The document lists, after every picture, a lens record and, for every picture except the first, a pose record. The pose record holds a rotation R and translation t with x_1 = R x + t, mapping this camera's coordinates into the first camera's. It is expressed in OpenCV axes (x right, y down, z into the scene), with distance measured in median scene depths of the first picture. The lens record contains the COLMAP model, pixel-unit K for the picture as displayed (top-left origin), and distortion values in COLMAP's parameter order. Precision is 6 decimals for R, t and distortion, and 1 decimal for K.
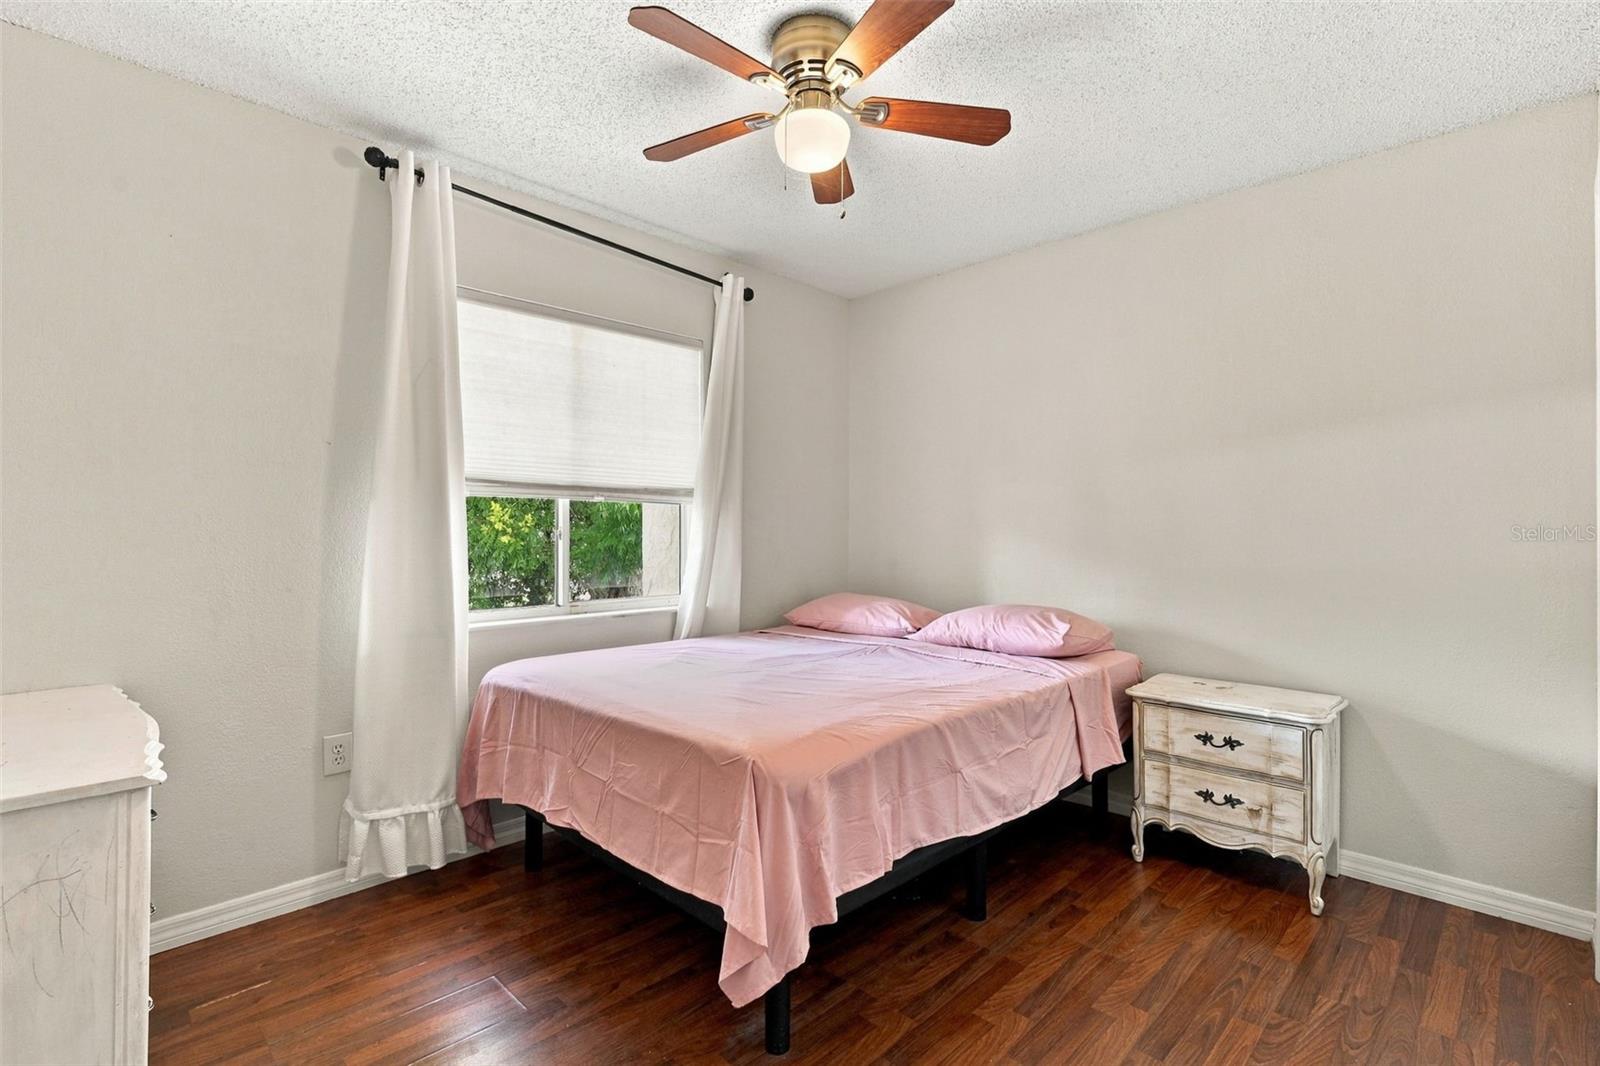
lens RADIAL K [[756.6, 0, 794.7], [0, 756.6, 526.7], [0, 0, 1]] dist [-0.005147, 0.001685]
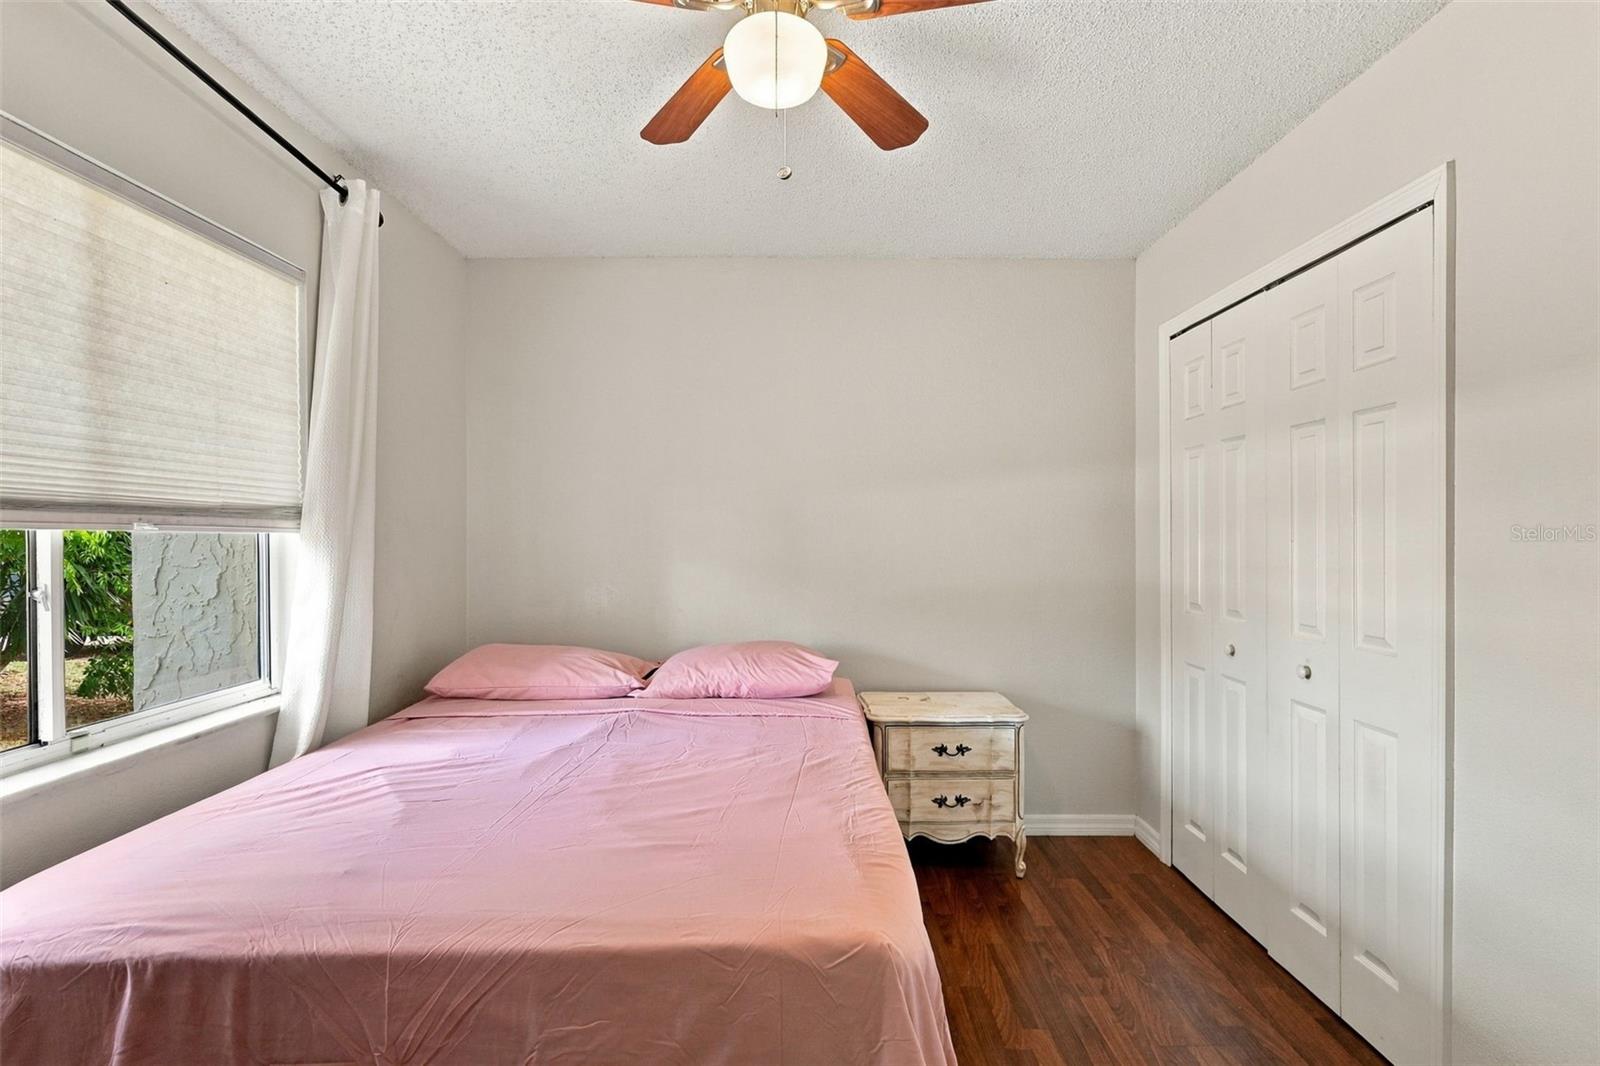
lens RADIAL K [[756.6, 0, 802.6], [0, 756.6, 534.2], [0, 0, 1]] dist [-0.005147, 0.001685]
pose [[0.702281, -0.007197, 0.711864, -0.376608], [0.001117, 0.999959, 0.009008, -0.044897], [-0.711899, -0.005531, 0.702260, 0.359538]]
